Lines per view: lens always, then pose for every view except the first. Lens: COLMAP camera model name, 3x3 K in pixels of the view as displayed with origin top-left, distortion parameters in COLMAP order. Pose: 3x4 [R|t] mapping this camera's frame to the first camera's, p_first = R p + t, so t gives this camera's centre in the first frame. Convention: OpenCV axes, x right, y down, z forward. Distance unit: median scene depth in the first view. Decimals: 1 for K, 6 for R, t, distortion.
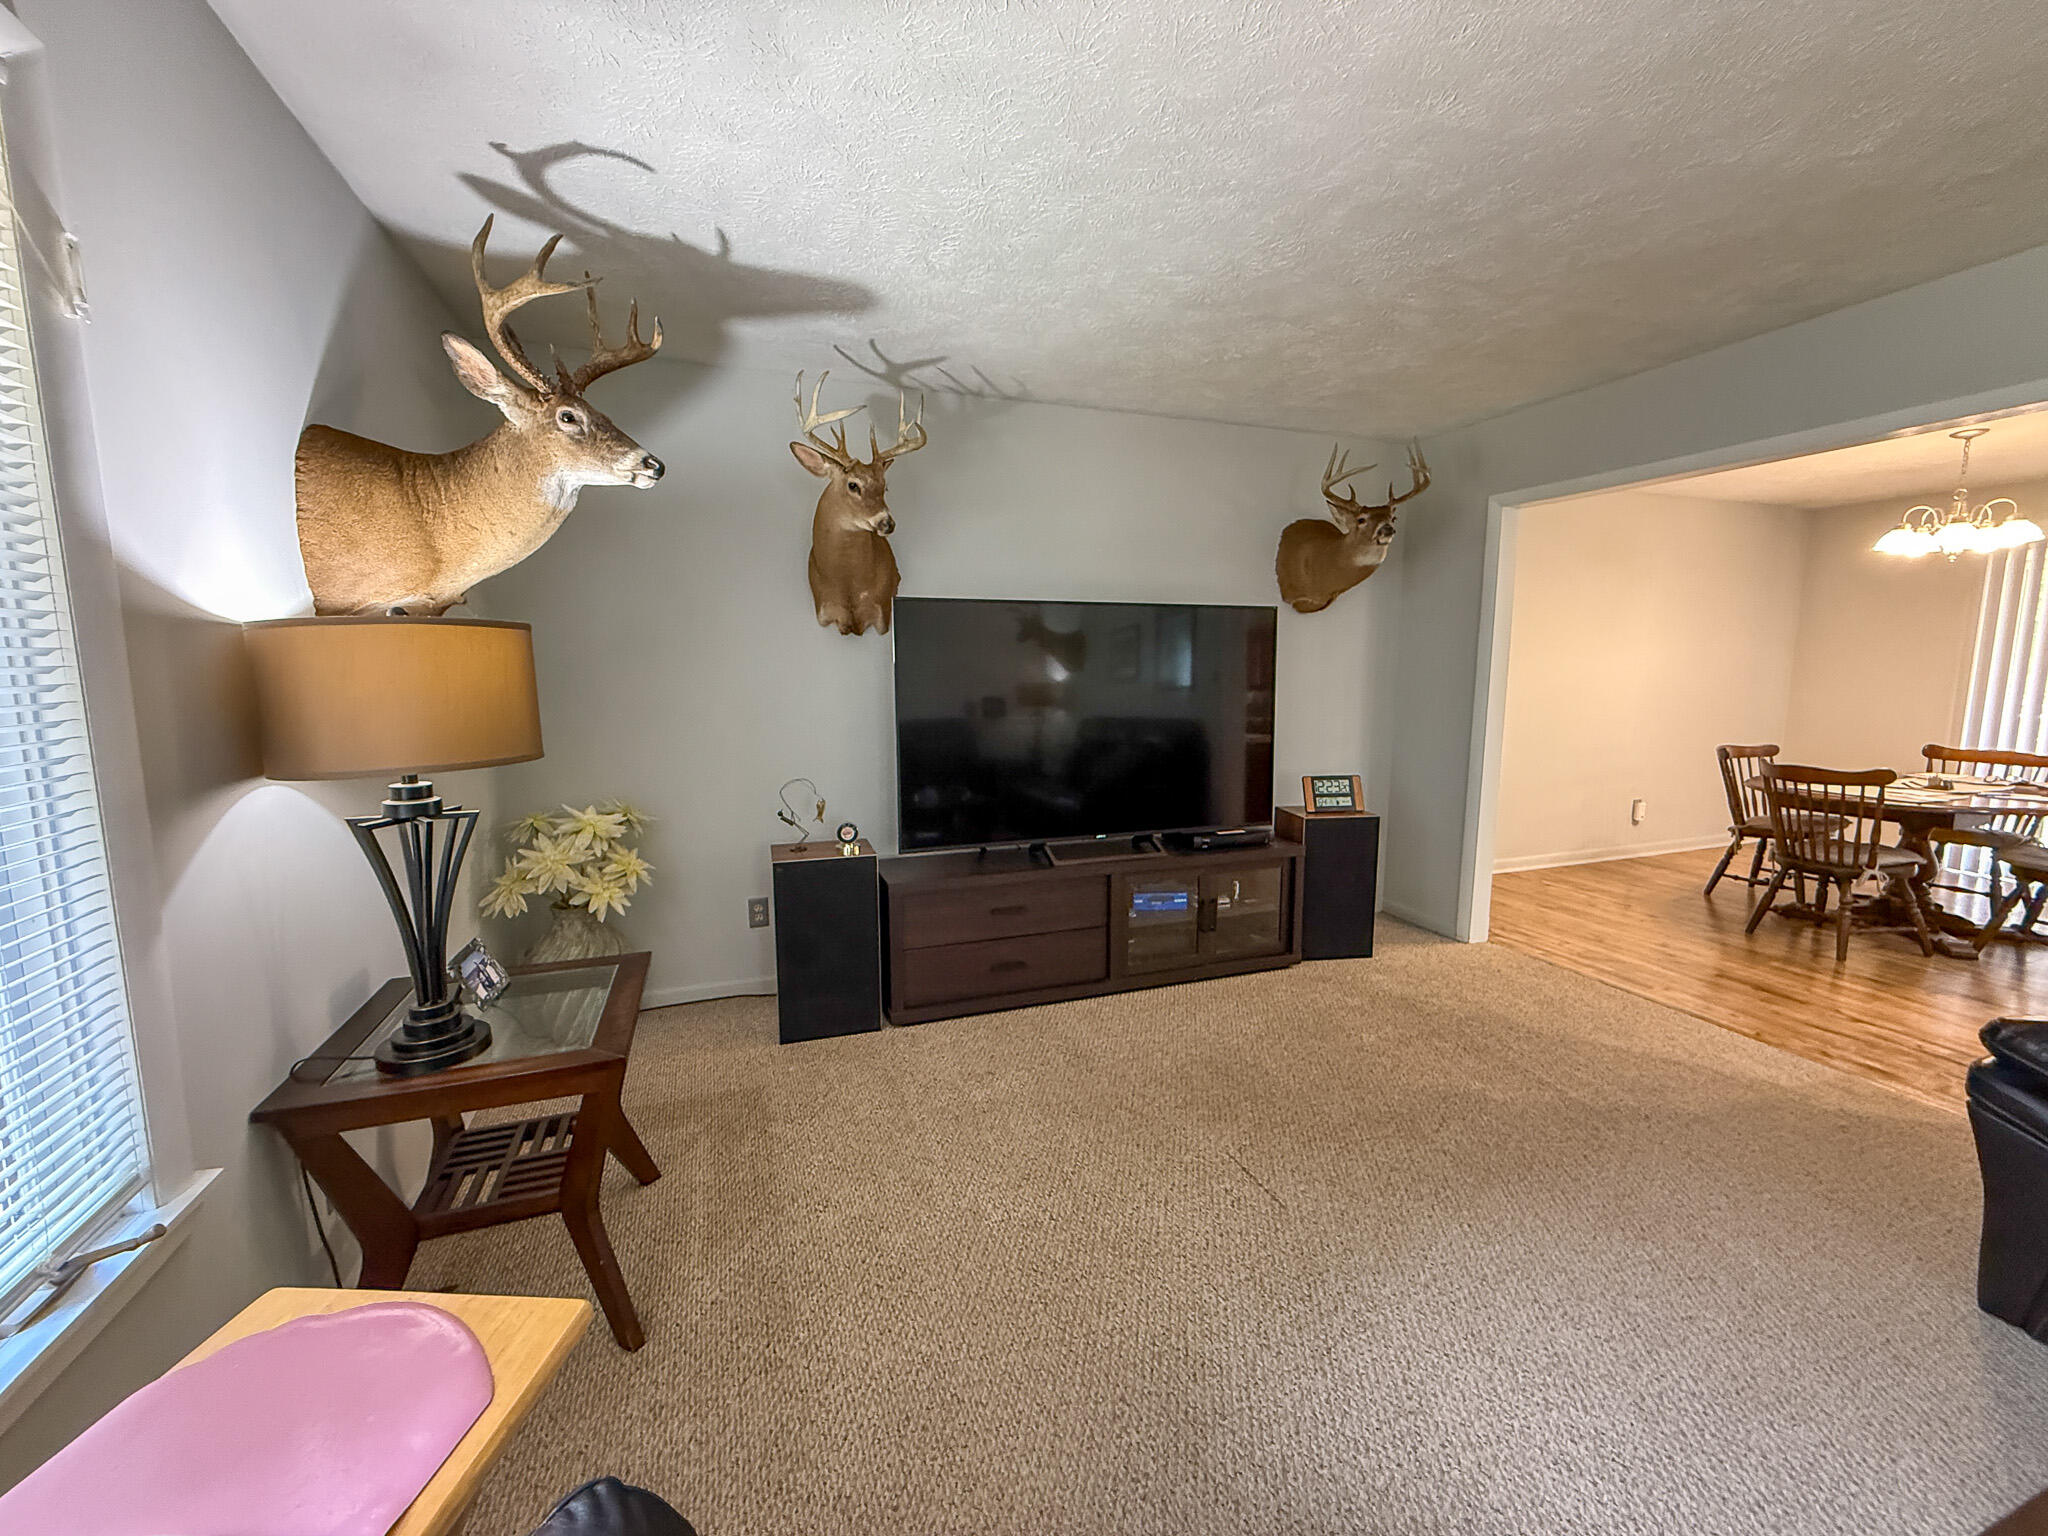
lens RADIAL K [[814.3, 0, 1020.1], [0, 814.3, 763.9], [0, 0, 1]] dist [-0.000999, 0.000883]
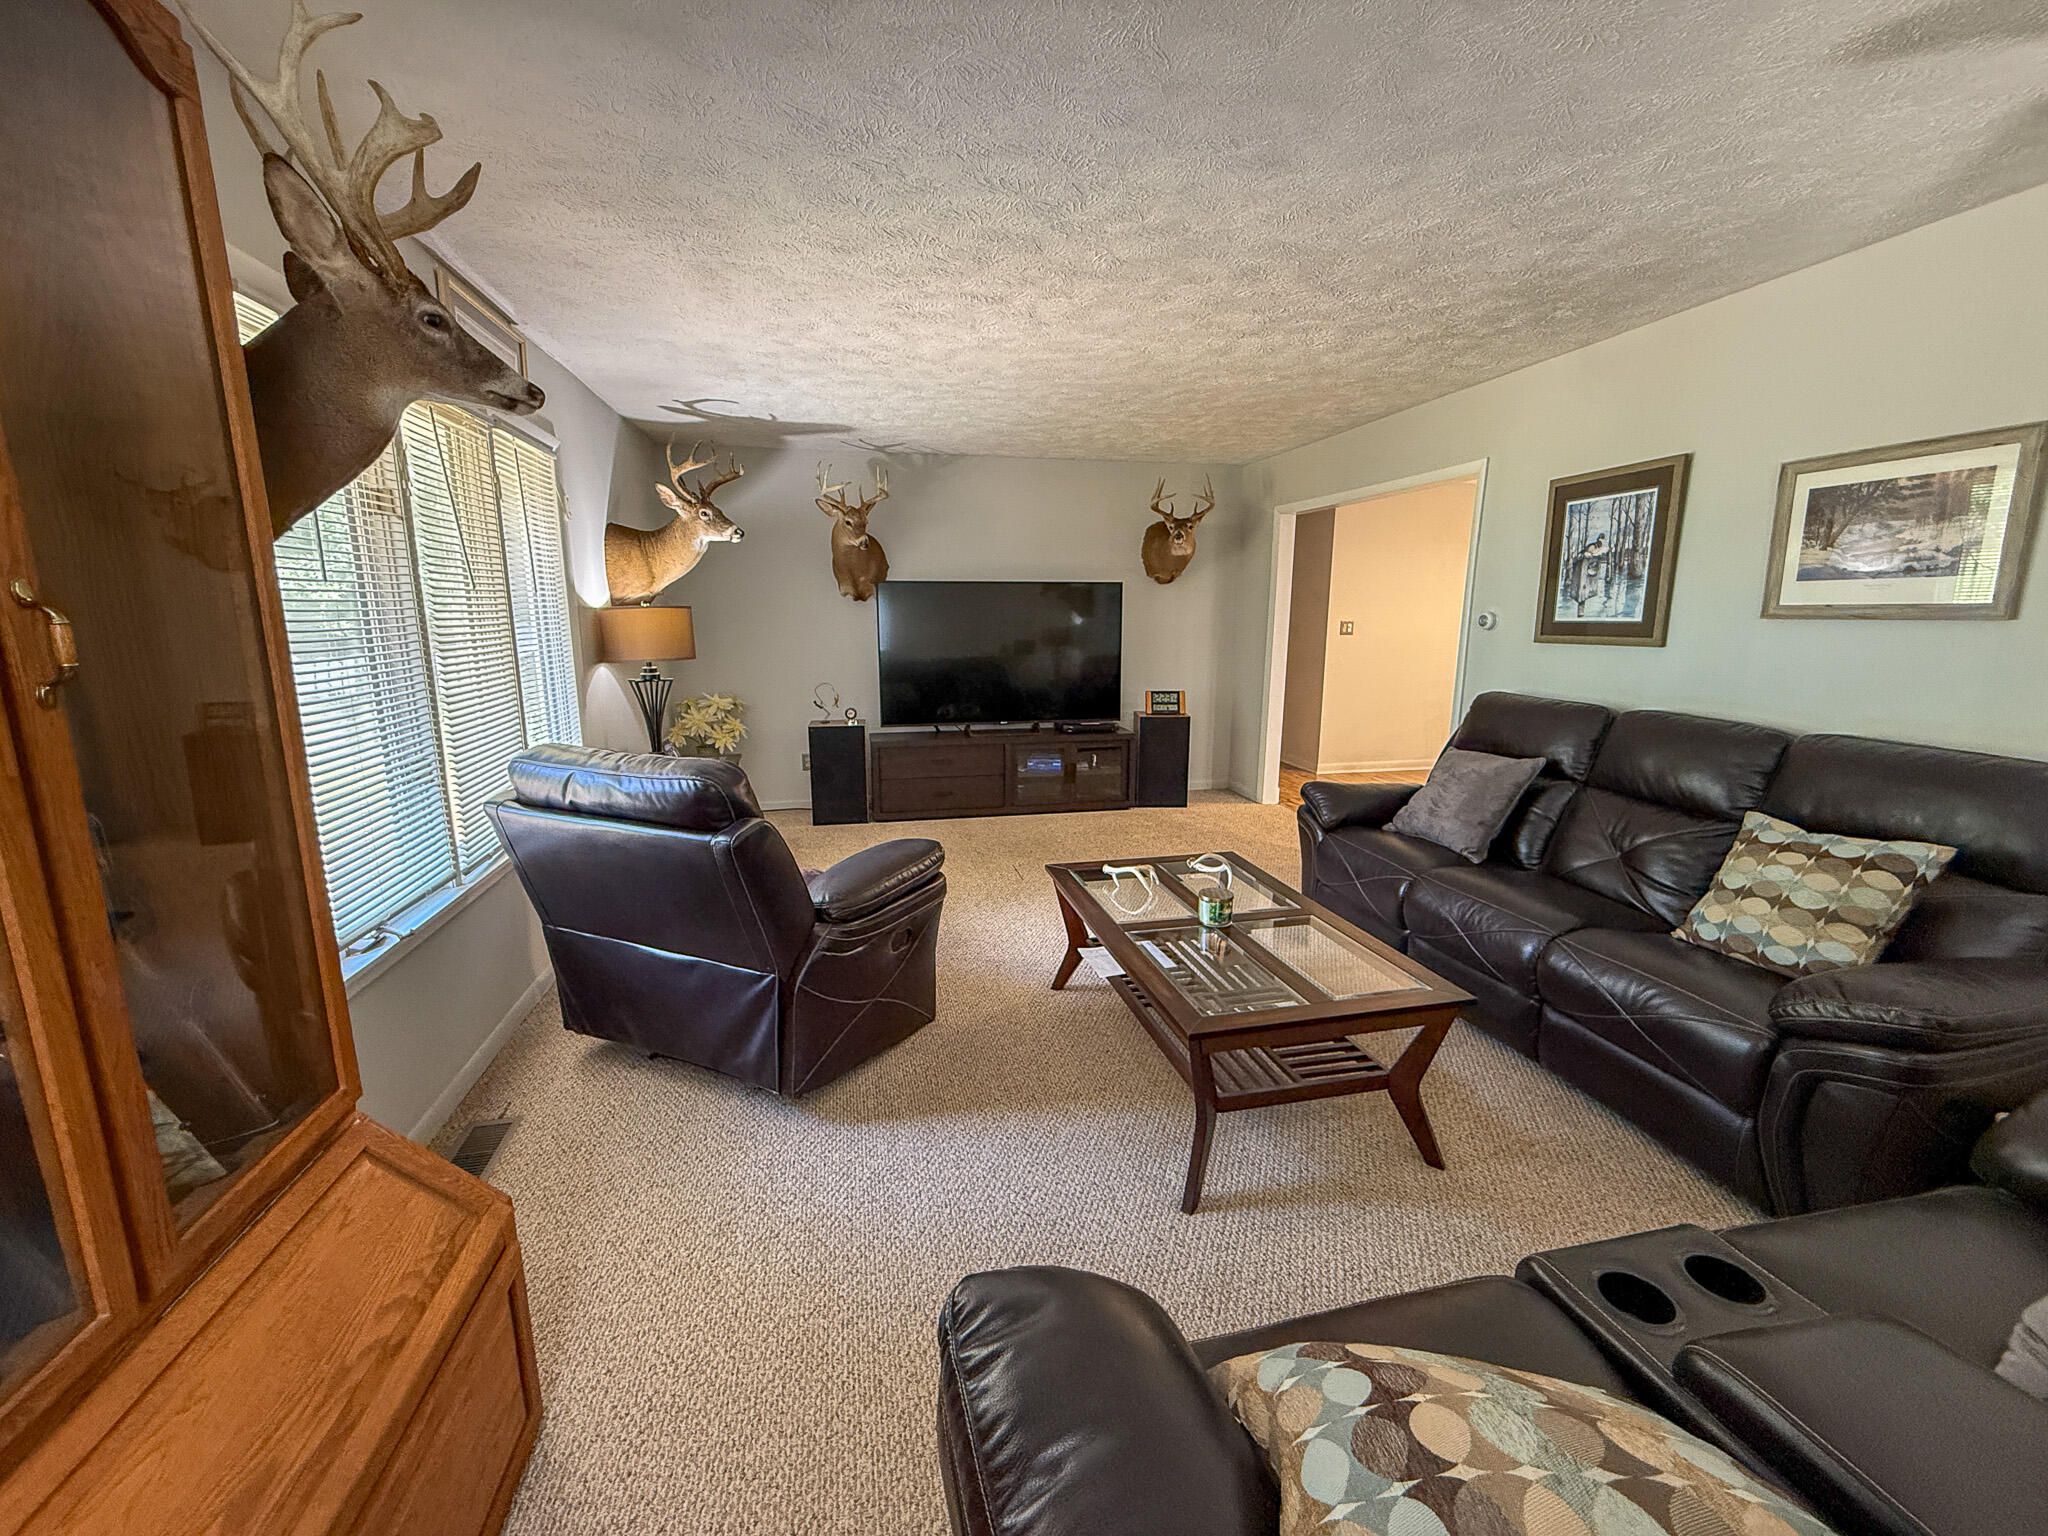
lens RADIAL K [[814.3, 0, 1016.1], [0, 814.3, 756.8], [0, 0, 1]] dist [-0.000999, 0.000883]
pose [[0.989510, 0.028192, -0.141689, 0.406550], [-0.019812, 0.997989, 0.060210, 0.065167], [0.143102, -0.056772, 0.988078, -0.727959]]
